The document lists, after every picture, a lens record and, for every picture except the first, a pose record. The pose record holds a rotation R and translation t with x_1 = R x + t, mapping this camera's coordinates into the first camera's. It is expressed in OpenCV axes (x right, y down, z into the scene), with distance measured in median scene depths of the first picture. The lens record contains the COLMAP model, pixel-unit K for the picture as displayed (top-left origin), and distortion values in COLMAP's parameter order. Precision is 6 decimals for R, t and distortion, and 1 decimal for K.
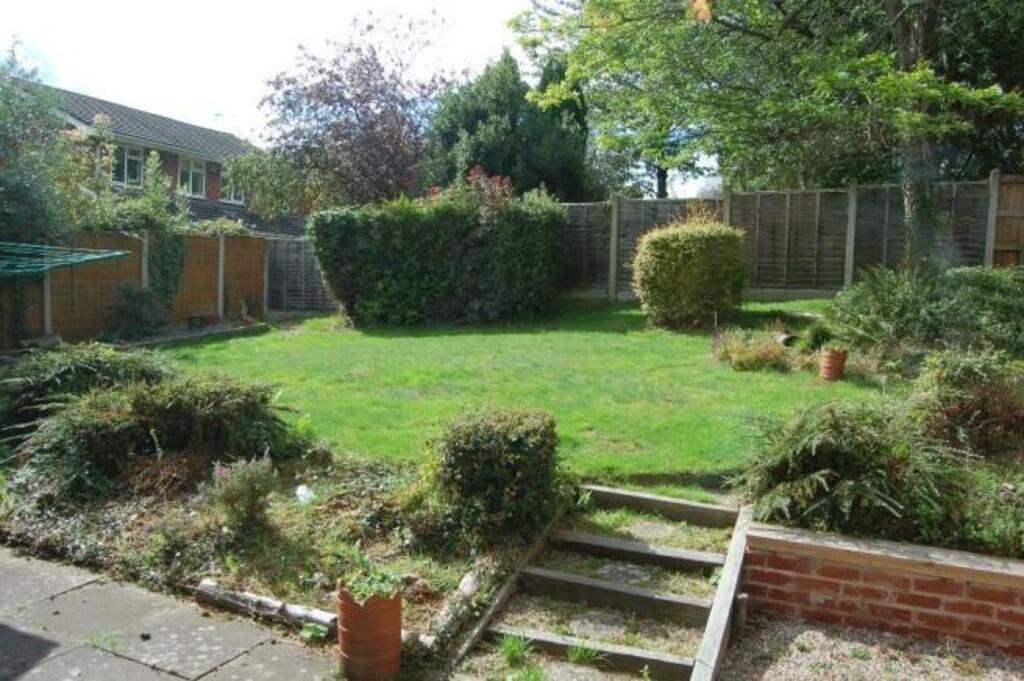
lens RADIAL K [[809.4, 0, 512.0], [0, 809.4, 340.5], [0, 0, 1]] dist [-0.067641, 0.016647]
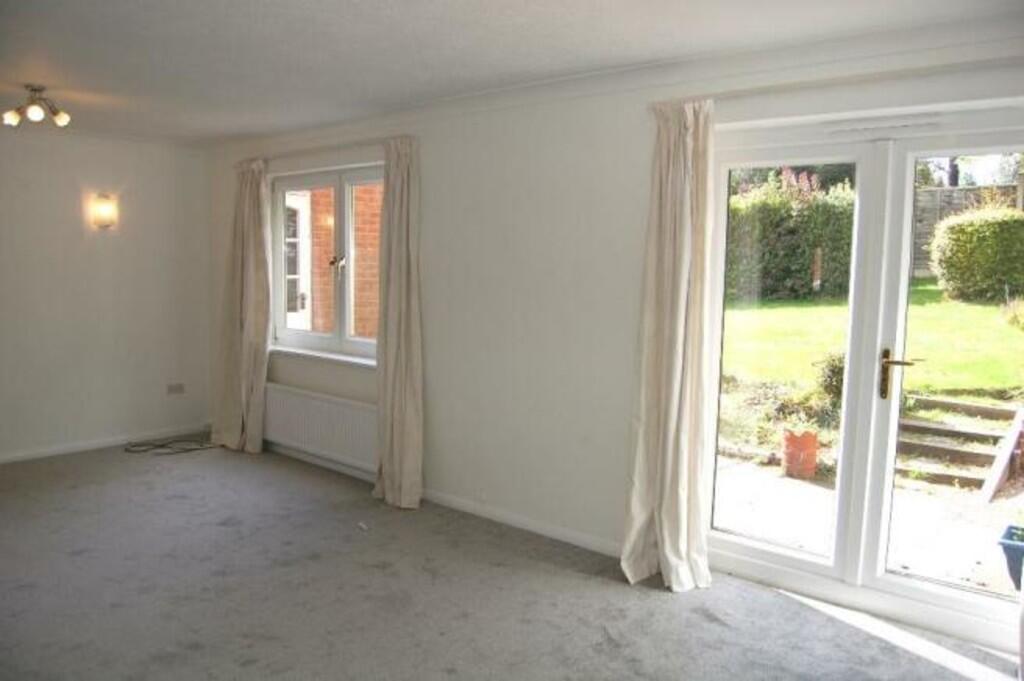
lens RADIAL K [[809.4, 0, 512.0], [0, 809.4, 340.5], [0, 0, 1]] dist [-0.067641, 0.016647]
pose [[0.949335, 0.003523, -0.314245, -0.067836], [0.004061, 0.999716, 0.023475, 0.013392], [0.314238, -0.023562, 0.949052, -0.304246]]
